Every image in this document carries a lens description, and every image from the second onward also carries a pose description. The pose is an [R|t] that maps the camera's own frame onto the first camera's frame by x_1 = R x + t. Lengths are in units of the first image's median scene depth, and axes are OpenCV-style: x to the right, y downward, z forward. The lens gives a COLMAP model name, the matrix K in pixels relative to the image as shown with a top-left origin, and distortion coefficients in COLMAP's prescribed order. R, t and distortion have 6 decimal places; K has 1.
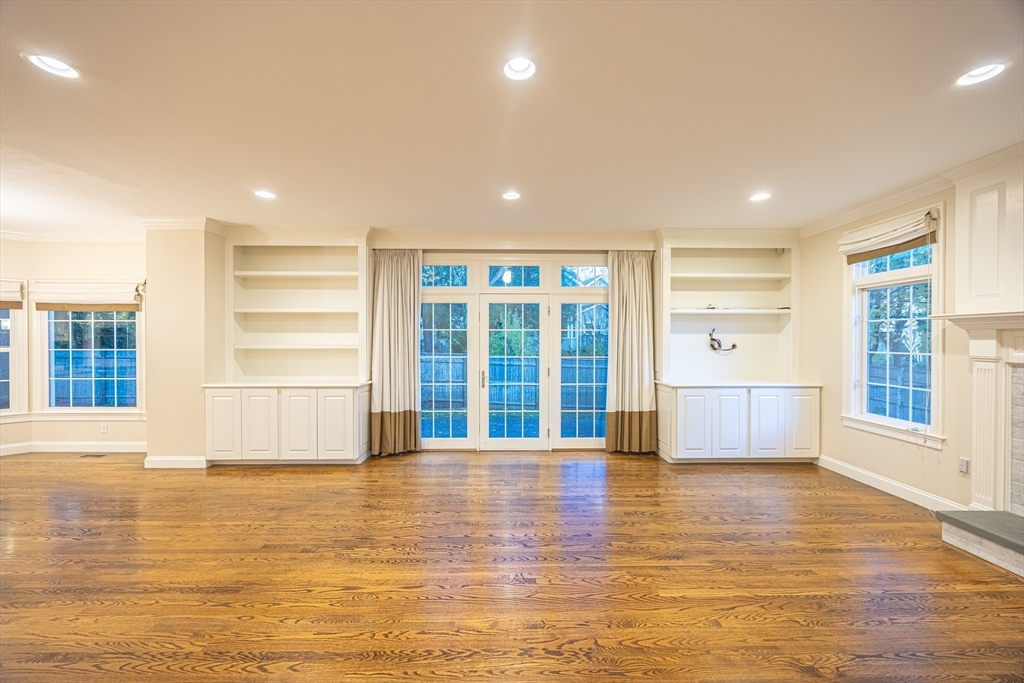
lens RADIAL K [[386.7, 0, 509.8], [0, 386.7, 342.1], [0, 0, 1]] dist [-0.004098, -0.000243]
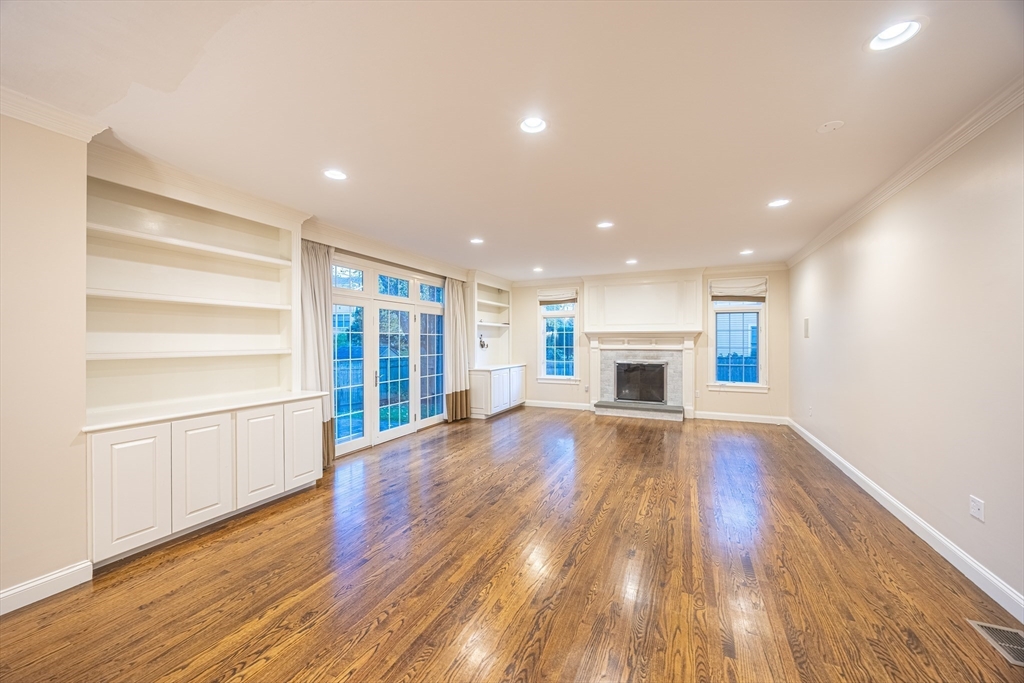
lens RADIAL K [[386.7, 0, 509.8], [0, 386.7, 342.1], [0, 0, 1]] dist [-0.004098, -0.000243]
pose [[0.430303, -0.004701, 0.902672, -1.022859], [0.009405, 0.999956, 0.000724, -0.003973], [-0.902636, 0.008178, 0.430328, 0.228957]]
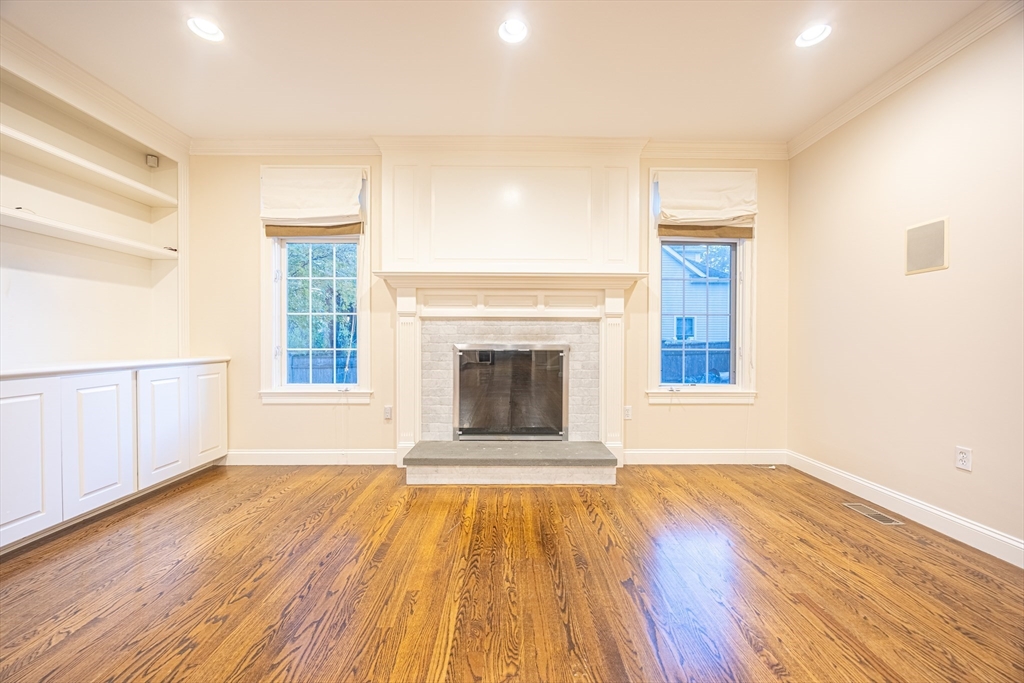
lens RADIAL K [[386.7, 0, 509.8], [0, 386.7, 342.1], [0, 0, 1]] dist [-0.004098, -0.000243]
pose [[0.004220, -0.006515, 0.999970, 0.054429], [0.006488, 0.999958, 0.006488, 0.080203], [-0.999970, 0.006460, 0.004262, 0.452436]]
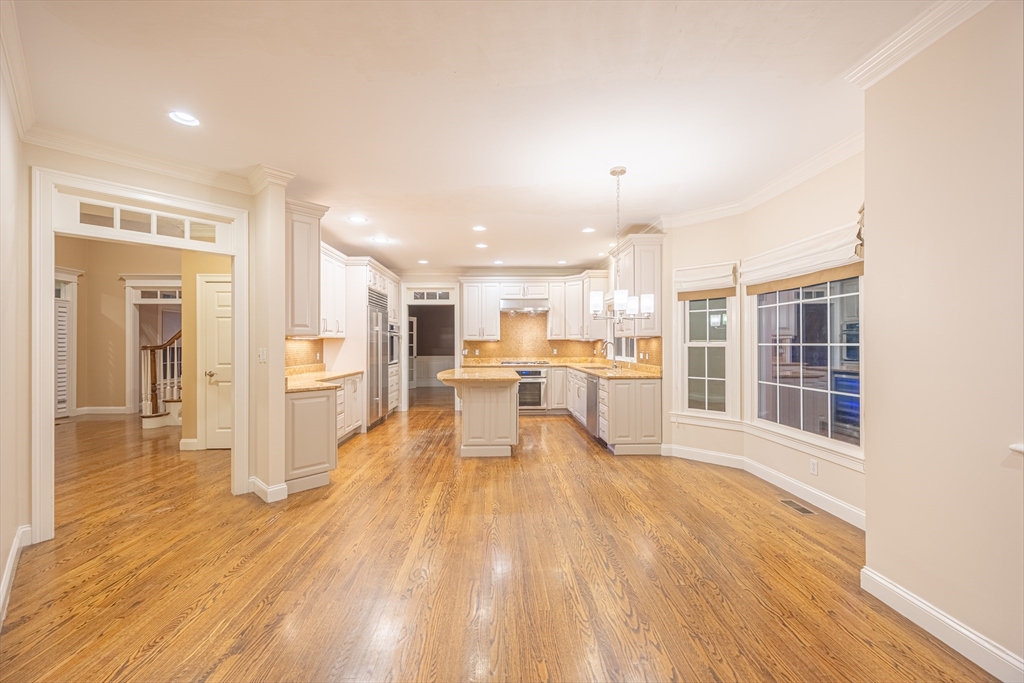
lens RADIAL K [[402.7, 0, 510.8], [0, 402.7, 342.6], [0, 0, 1]] dist [0.008754, -0.002484]
pose [[0.025755, -0.004054, -0.999660, -0.449909], [-0.004615, 0.999981, -0.004174, 0.024704], [0.999658, 0.004721, 0.025736, 0.545176]]
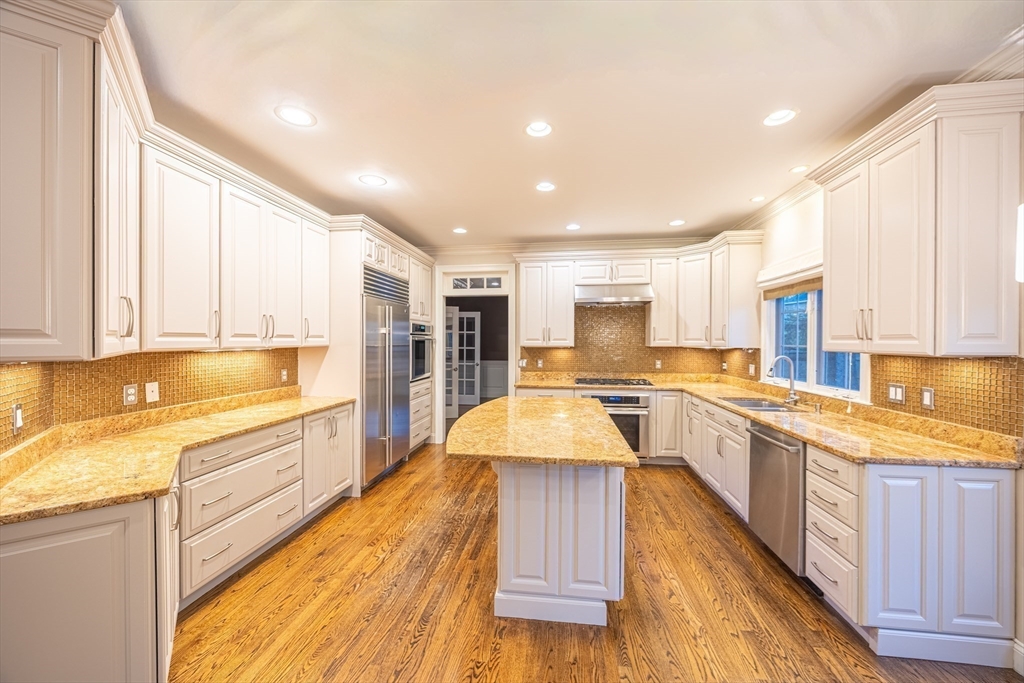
lens RADIAL K [[386.7, 0, 509.8], [0, 386.7, 342.1], [0, 0, 1]] dist [-0.004098, -0.000243]
pose [[-0.149458, 0.002929, -0.988764, -1.074717], [-0.010721, 0.999932, 0.004583, -0.010282], [0.988710, 0.011286, -0.149416, 0.525810]]
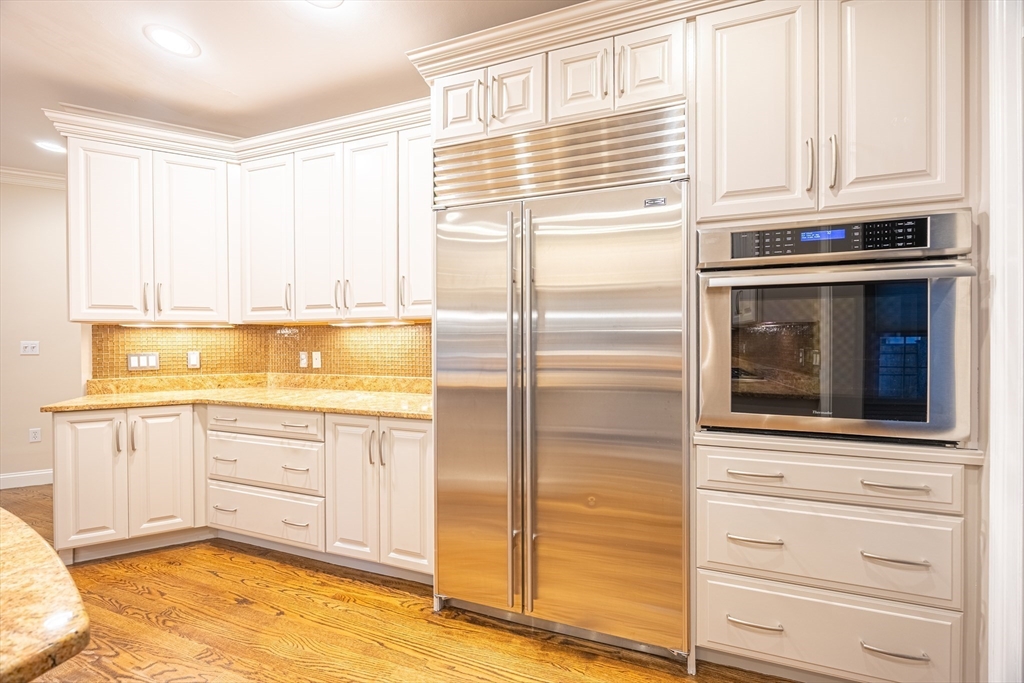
lens RADIAL K [[386.7, 0, 509.8], [0, 386.7, 342.1], [0, 0, 1]] dist [-0.004098, -0.000243]
pose [[-0.943649, 0.000437, 0.330949, -2.060233], [0.004846, 0.999910, 0.012497, 0.031984], [-0.330914, 0.013396, -0.943566, 0.452363]]
